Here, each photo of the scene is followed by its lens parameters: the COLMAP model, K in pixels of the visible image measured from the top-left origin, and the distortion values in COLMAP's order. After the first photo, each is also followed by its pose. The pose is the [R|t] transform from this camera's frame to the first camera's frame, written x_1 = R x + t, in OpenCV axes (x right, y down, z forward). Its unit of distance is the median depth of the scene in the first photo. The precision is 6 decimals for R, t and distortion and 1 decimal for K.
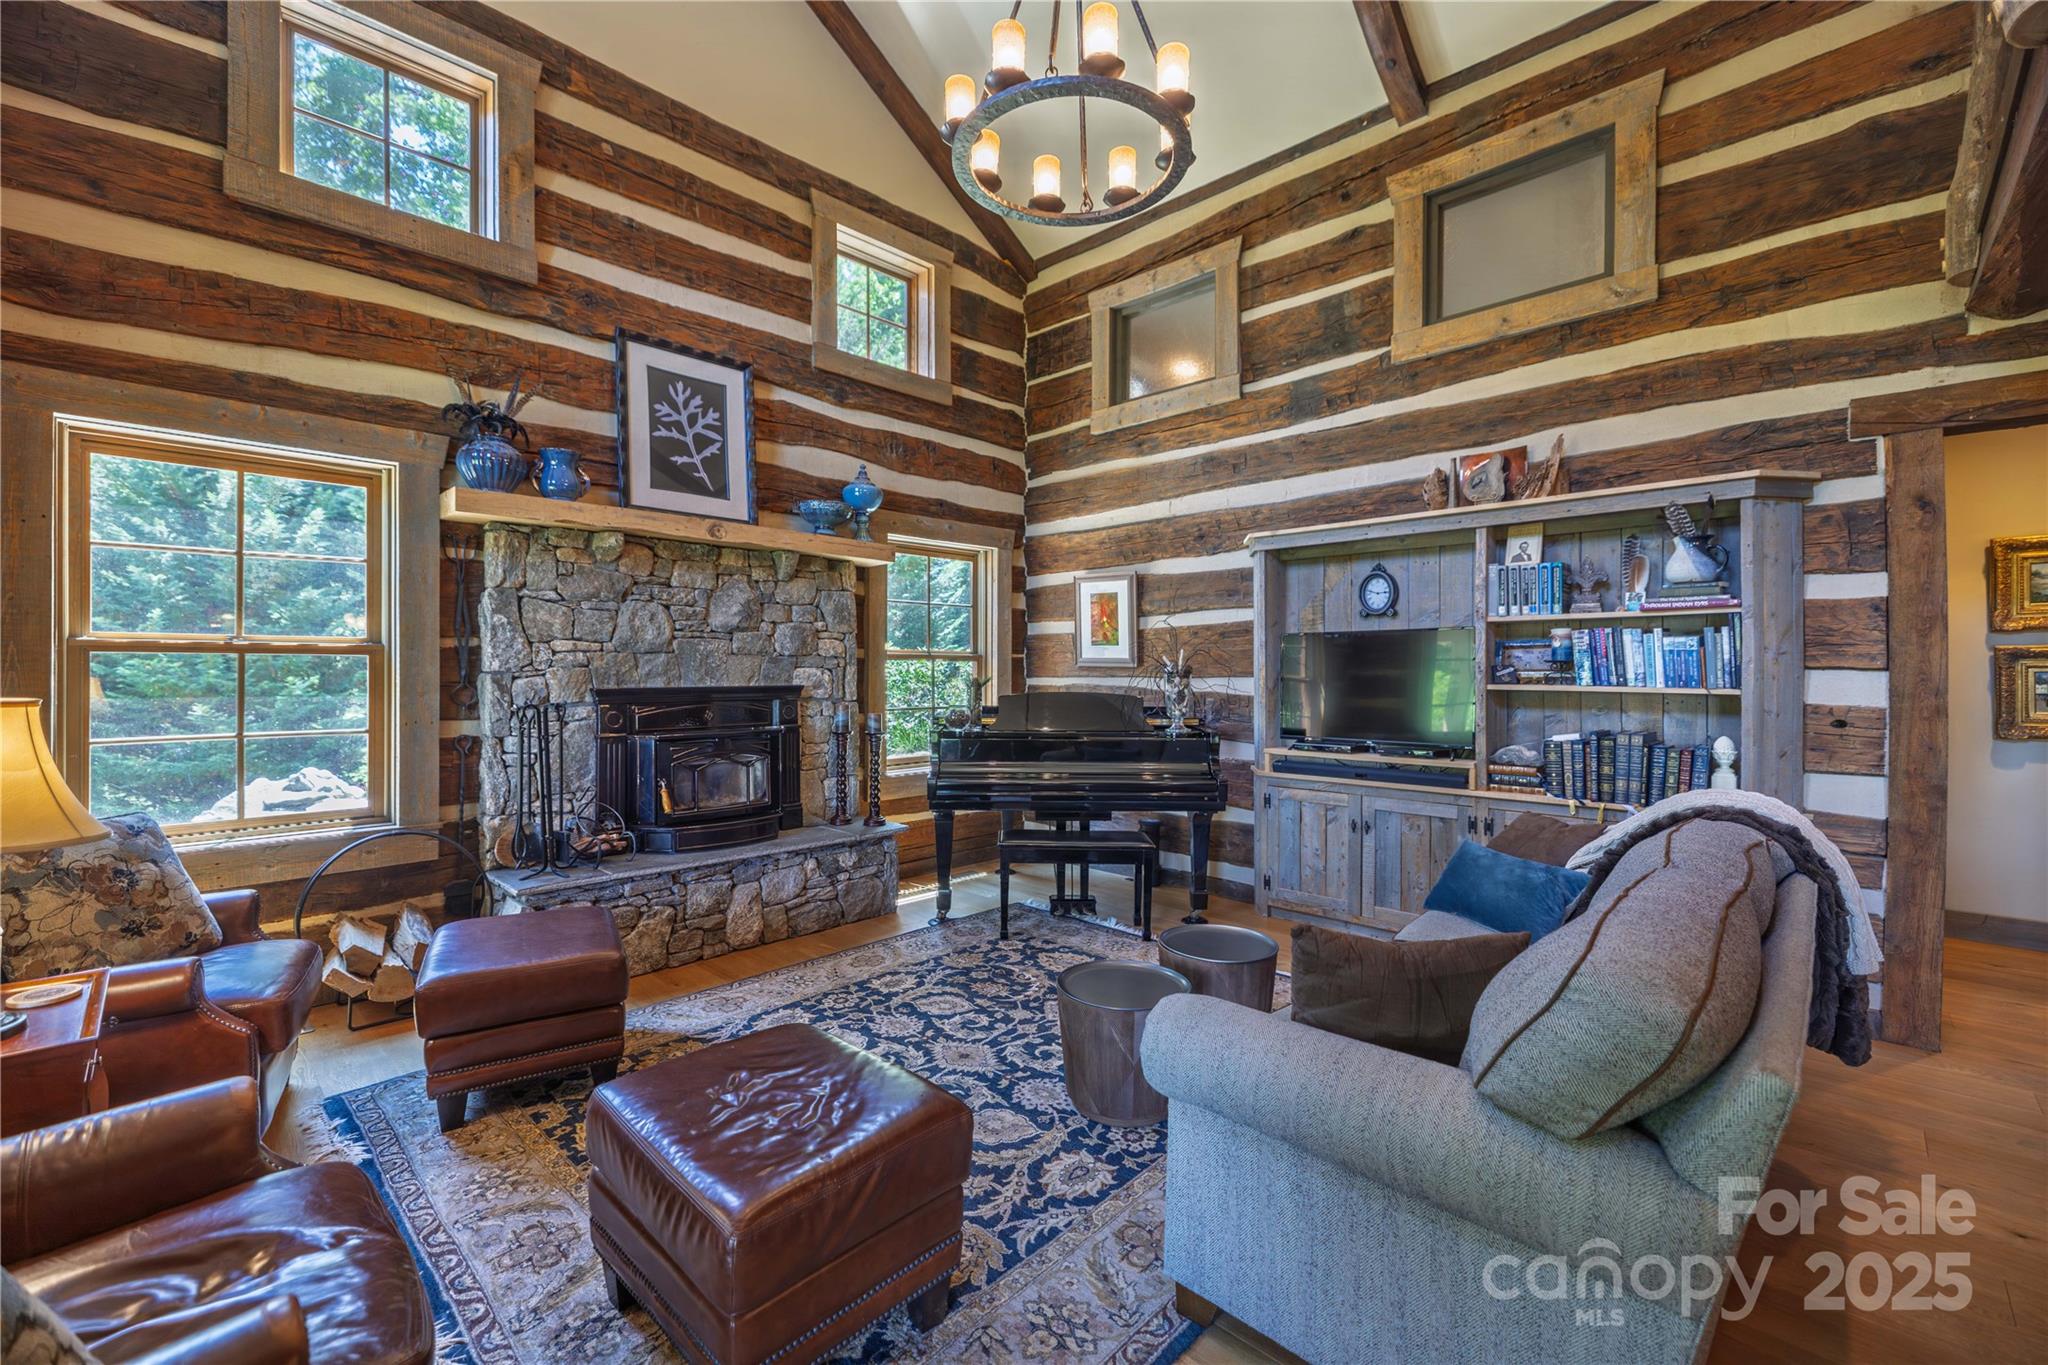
lens RADIAL K [[849.3, 0, 1025.1], [0, 849.3, 675.5], [0, 0, 1]] dist [-0.000359, -0.000086]
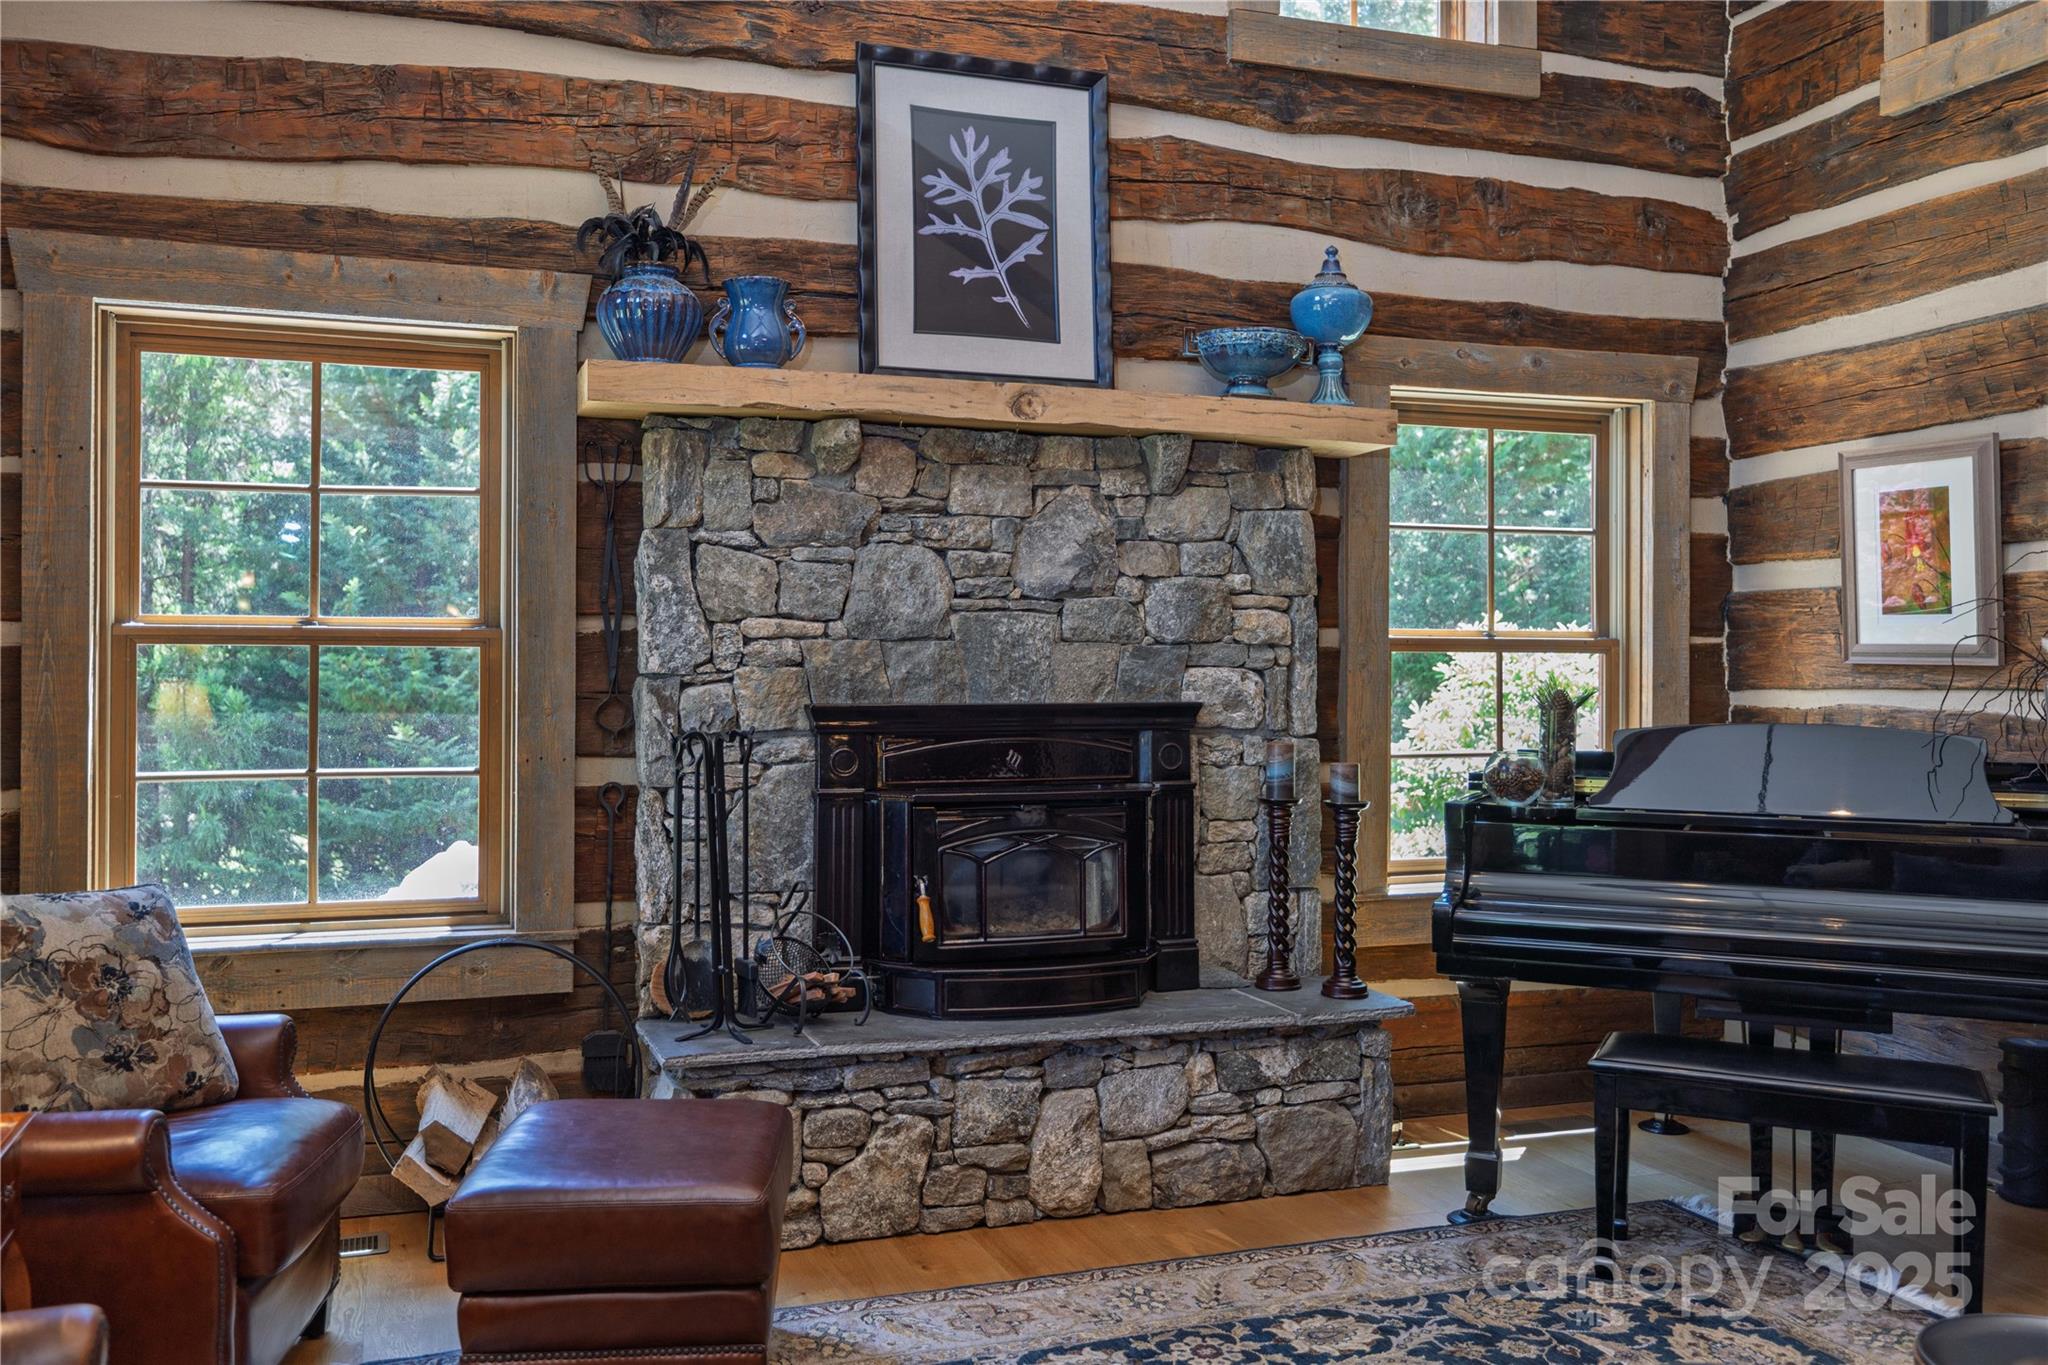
lens RADIAL K [[1732.7, 0, 1019.2], [0, 1732.7, 669.0], [0, 0, 1]] dist [0.000330, 0.006200]
pose [[0.896076, 0.000598, -0.443900, 0.105224], [-0.004128, 0.999967, -0.006986, -0.000737], [0.443882, 0.008092, 0.896049, 0.049618]]
